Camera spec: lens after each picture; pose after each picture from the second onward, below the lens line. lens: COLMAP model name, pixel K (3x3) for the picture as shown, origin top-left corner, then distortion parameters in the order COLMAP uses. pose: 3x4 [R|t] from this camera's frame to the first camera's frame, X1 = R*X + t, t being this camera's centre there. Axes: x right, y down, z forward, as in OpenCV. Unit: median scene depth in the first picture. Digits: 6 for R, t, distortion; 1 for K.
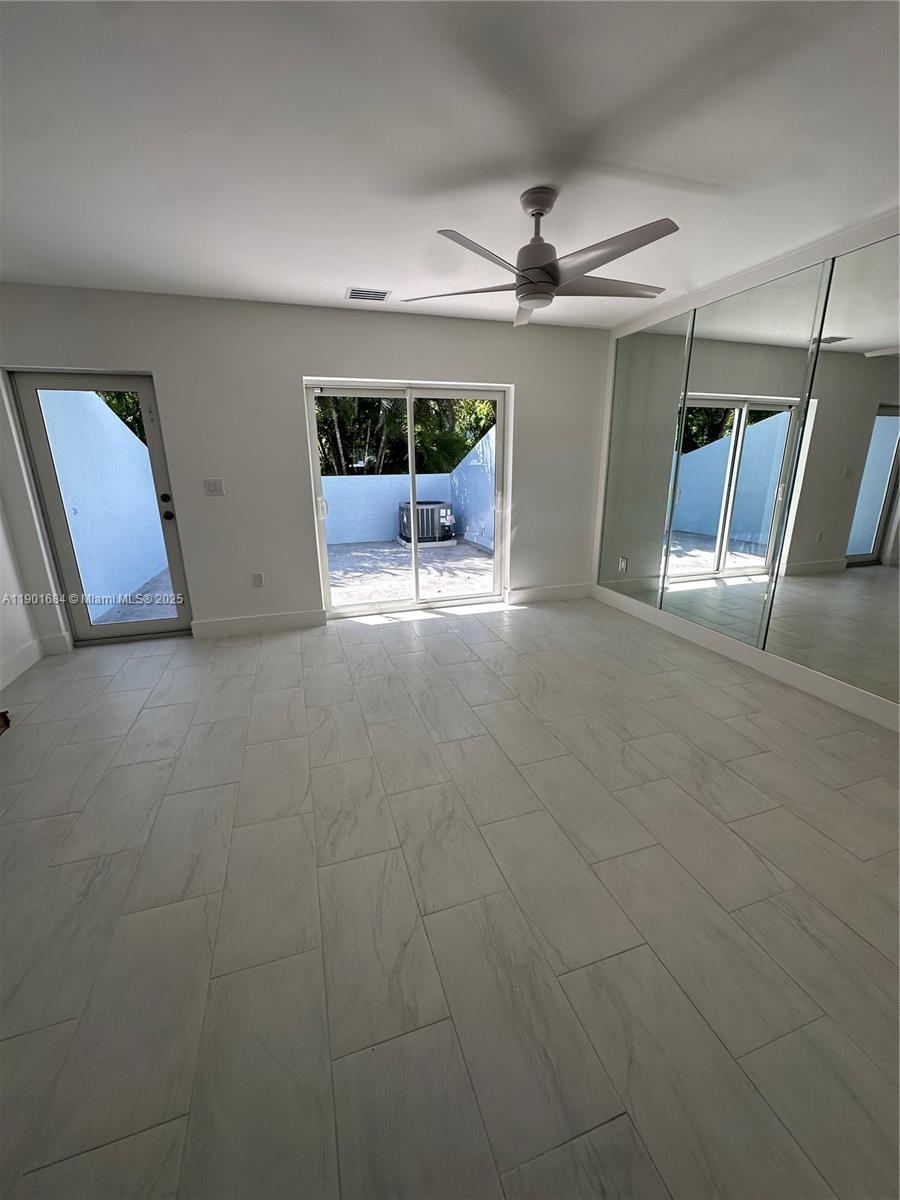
lens RADIAL K [[480.9, 0, 451.3], [0, 480.9, 599.8], [0, 0, 1]] dist [-0.003347, 0.000380]
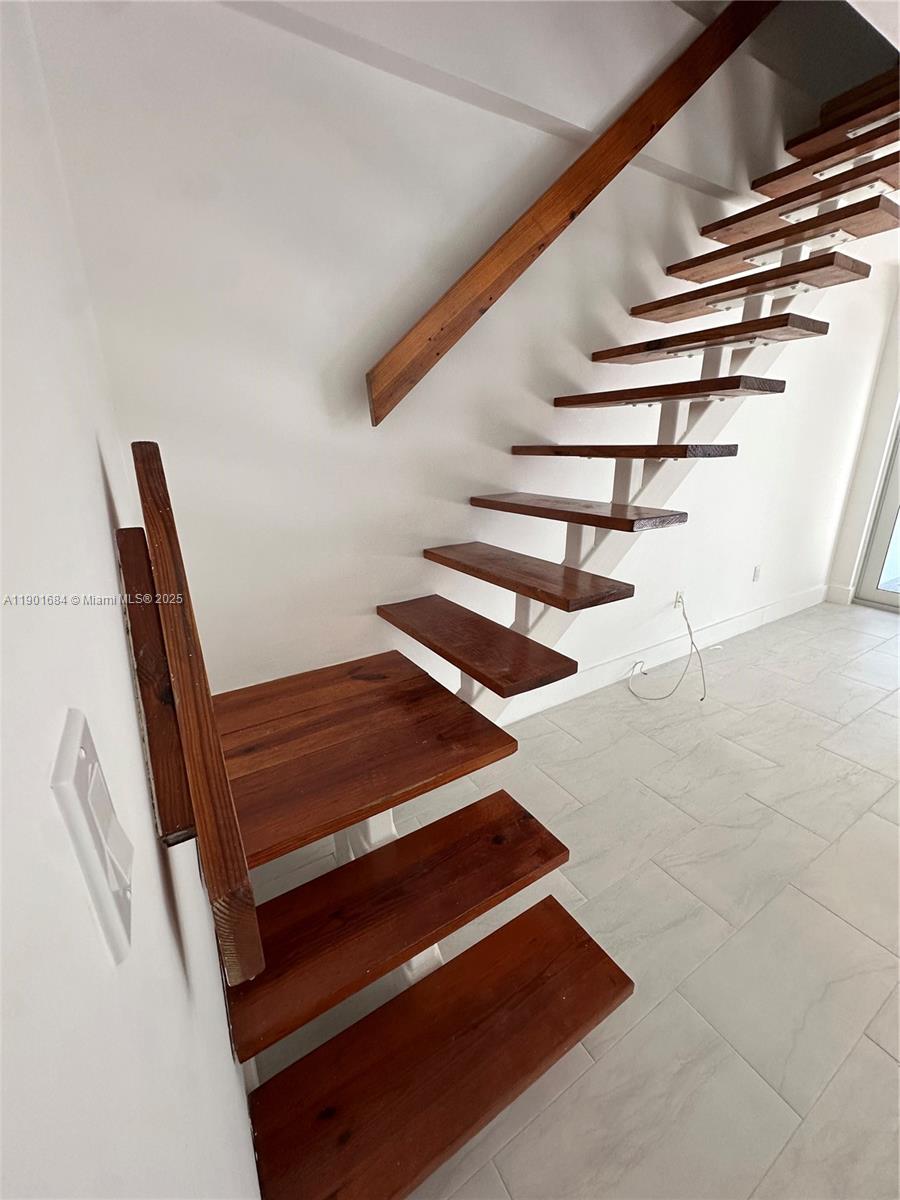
lens RADIAL K [[480.9, 0, 450.5], [0, 480.9, 600.4], [0, 0, 1]] dist [-0.003347, 0.000380]
pose [[0.243433, 0.315046, -0.917326, -0.001455], [-0.260721, 0.932221, 0.250974, 0.059645], [0.934219, 0.178070, 0.309073, -0.205886]]
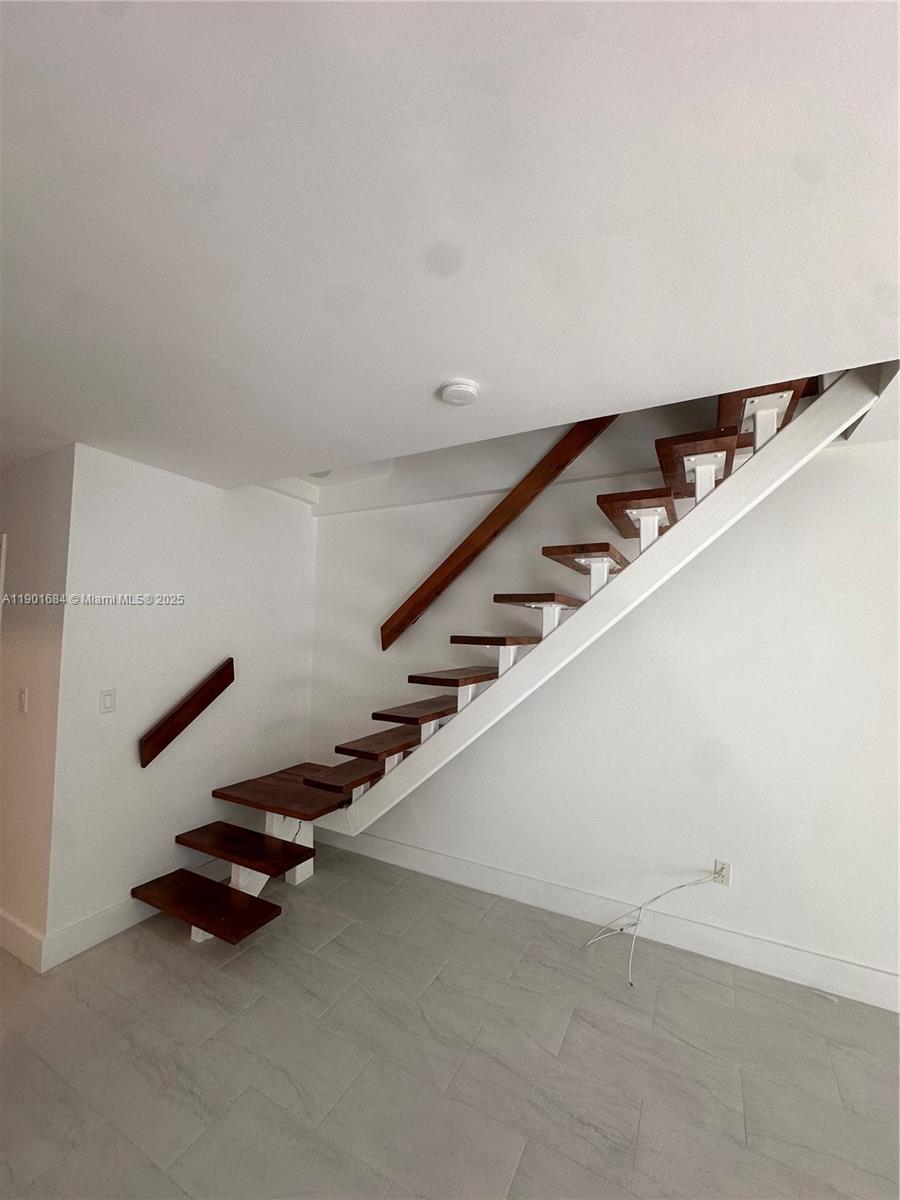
lens RADIAL K [[480.9, 0, 448.6], [0, 480.9, 602.2], [0, 0, 1]] dist [-0.003347, 0.000380]
pose [[-0.720927, -0.040515, -0.691825, 0.065046], [-0.201078, 0.967573, 0.152873, -0.230934], [0.663198, 0.249321, -0.705697, 0.587695]]
